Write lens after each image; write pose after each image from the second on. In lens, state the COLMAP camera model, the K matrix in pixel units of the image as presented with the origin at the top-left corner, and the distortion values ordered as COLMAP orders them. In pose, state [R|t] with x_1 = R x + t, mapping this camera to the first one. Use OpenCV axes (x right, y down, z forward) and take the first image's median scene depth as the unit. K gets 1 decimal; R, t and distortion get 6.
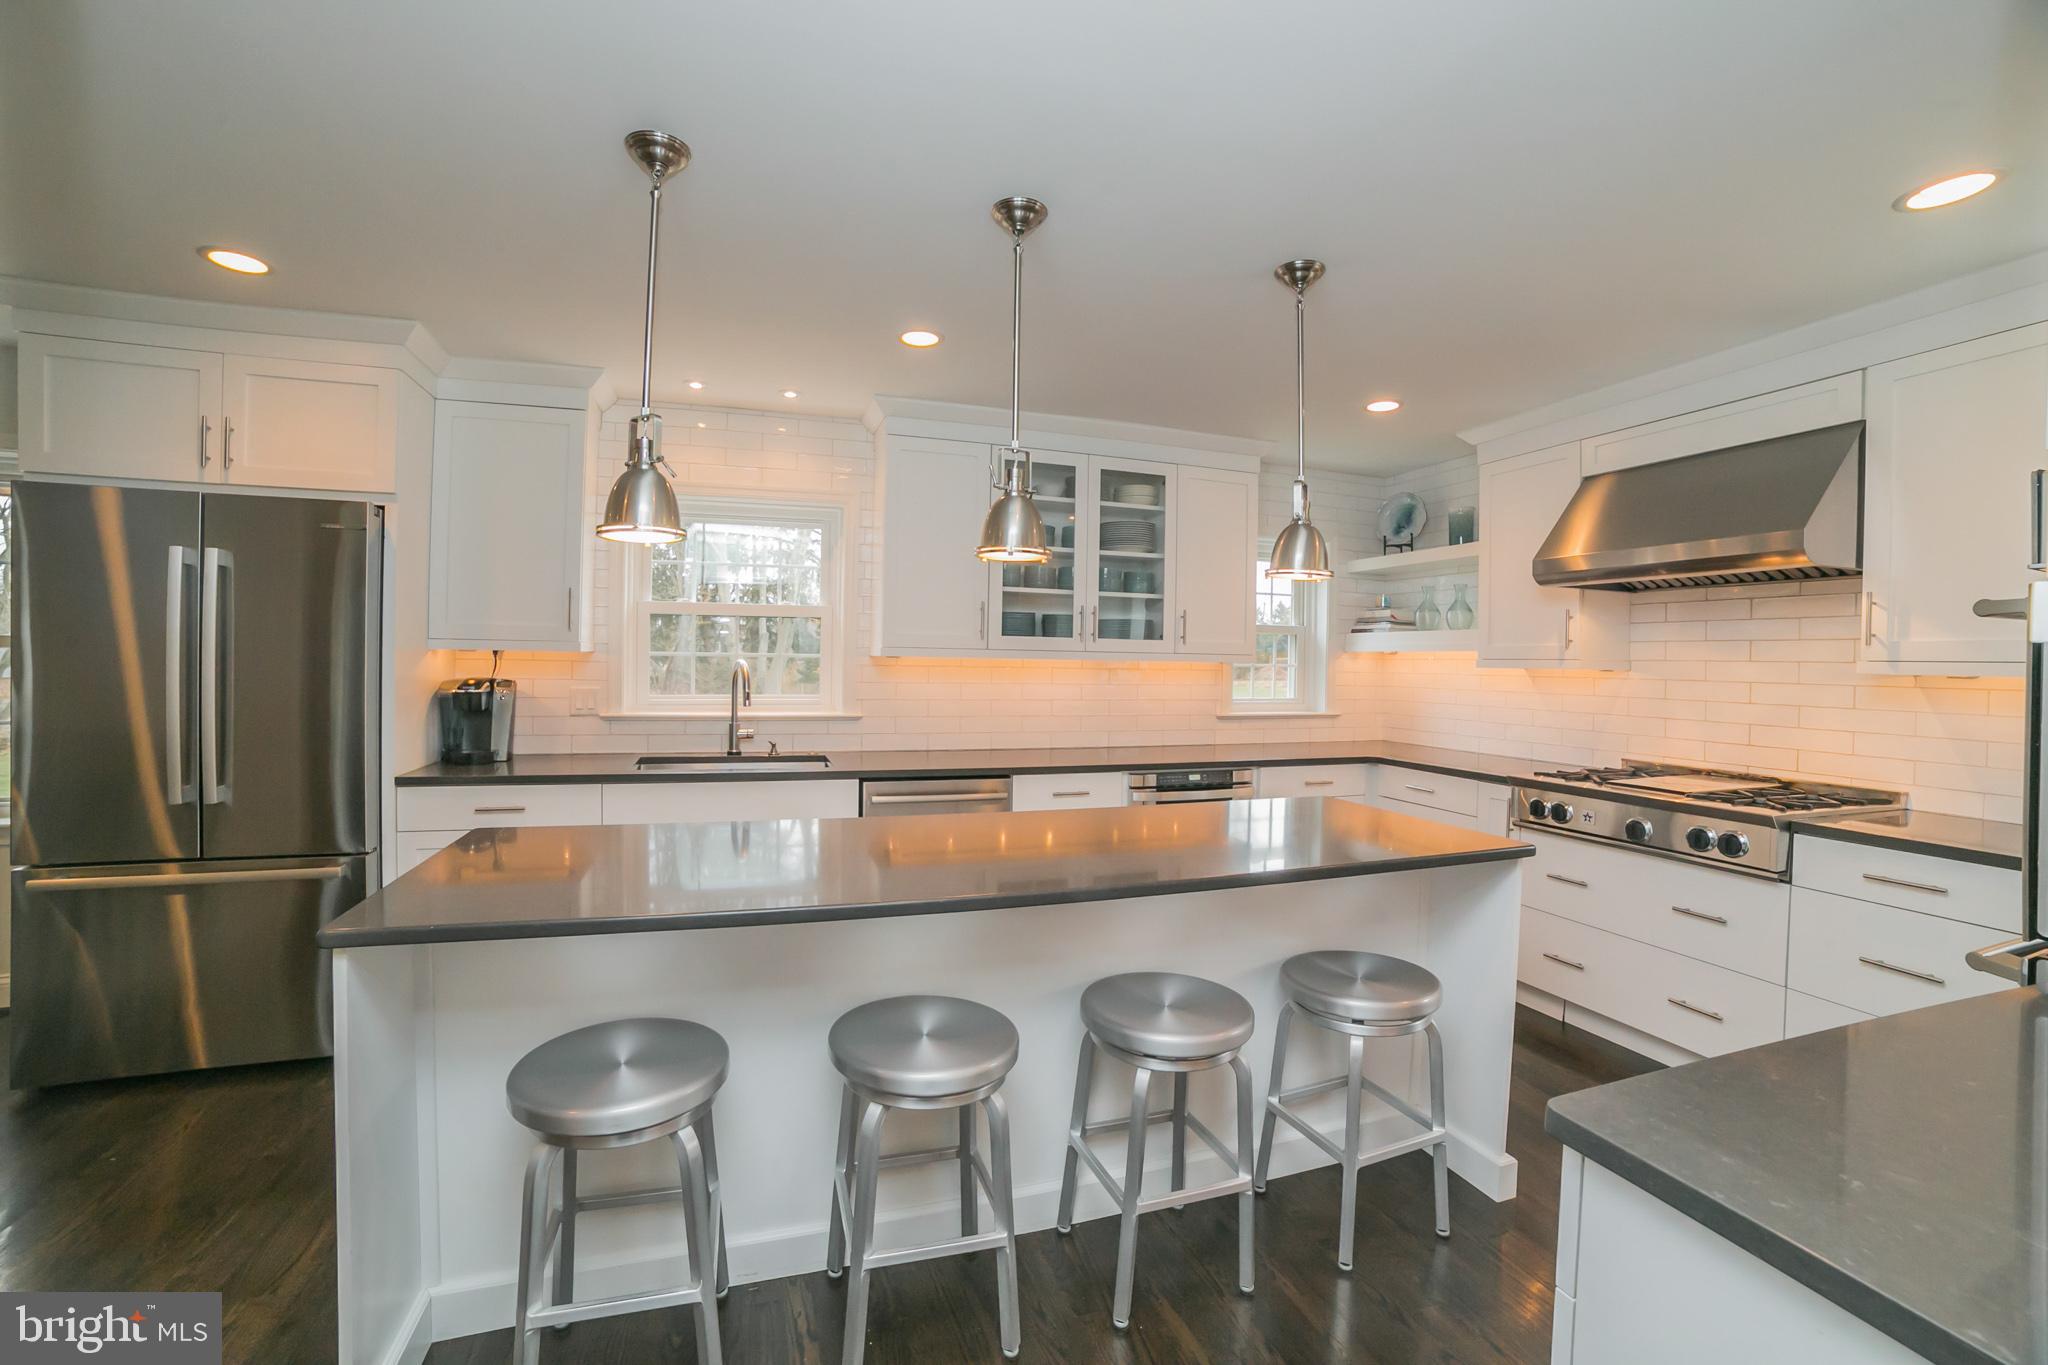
lens RADIAL K [[846.4, 0, 1028.4], [0, 846.4, 673.7], [0, 0, 1]] dist [-0.052159, 0.000051]
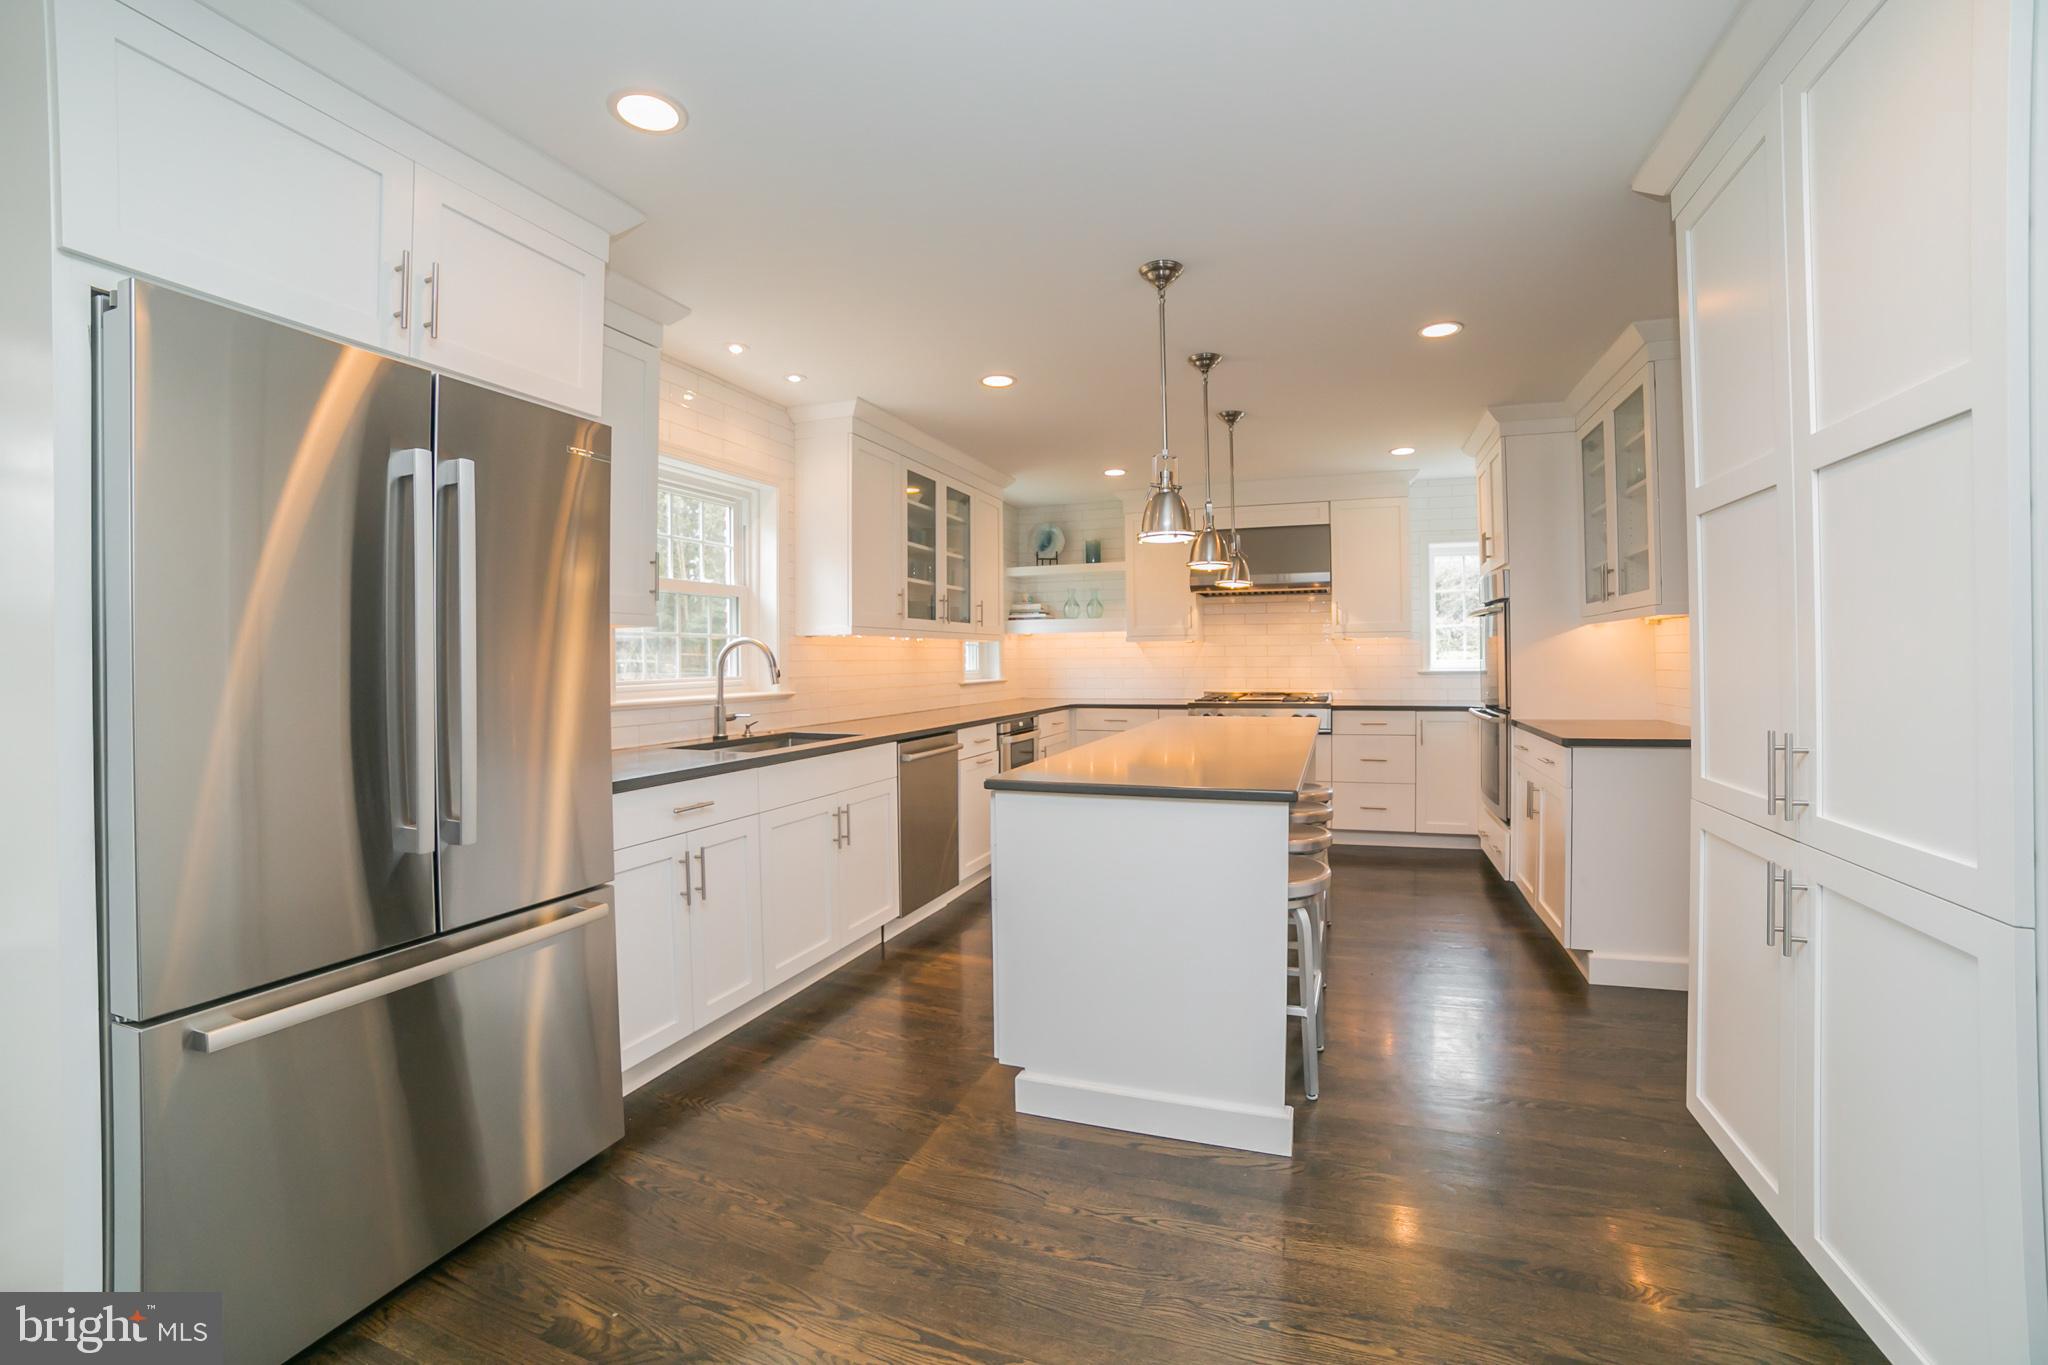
lens RADIAL K [[830.6, 0, 1032.0], [0, 830.6, 656.4], [0, 0, 1]] dist [-0.077532, 0.000114]
pose [[0.628949, -0.021096, 0.777160, -0.787505], [0.032818, 0.999461, 0.000572, 0.013273], [-0.776754, 0.025145, 0.629302, 0.137808]]
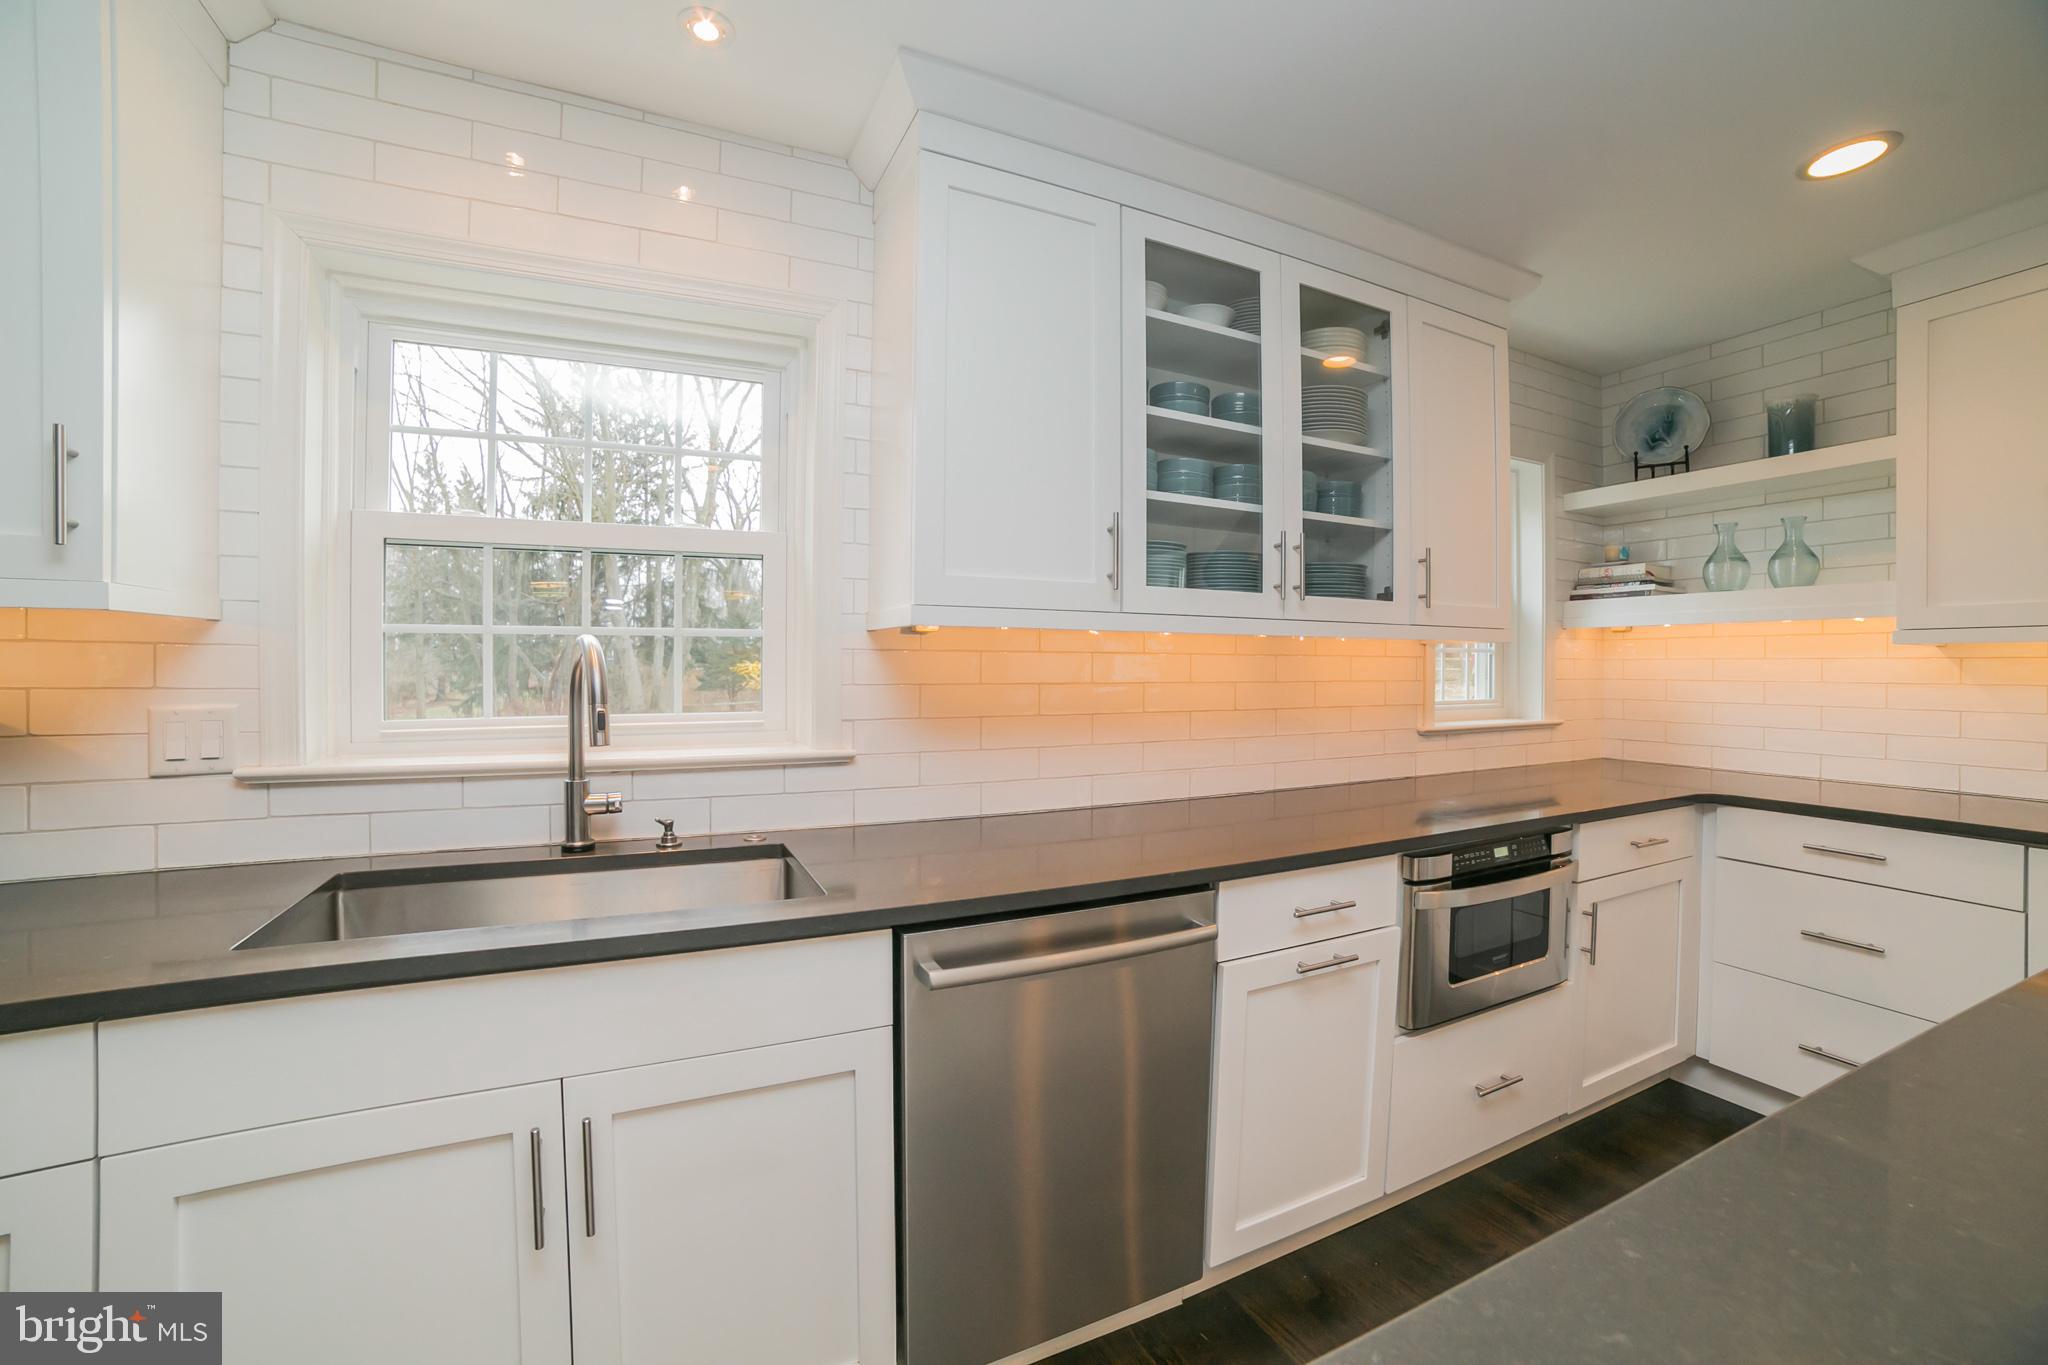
lens RADIAL K [[796.3, 0, 1018.0], [0, 796.3, 669.8], [0, 0, 1]] dist [-0.048600, 0.000061]
pose [[0.992603, -0.013992, 0.120594, -0.156378], [0.015236, 0.999840, -0.009399, 0.007349], [-0.120444, 0.011167, 0.992657, 0.525427]]
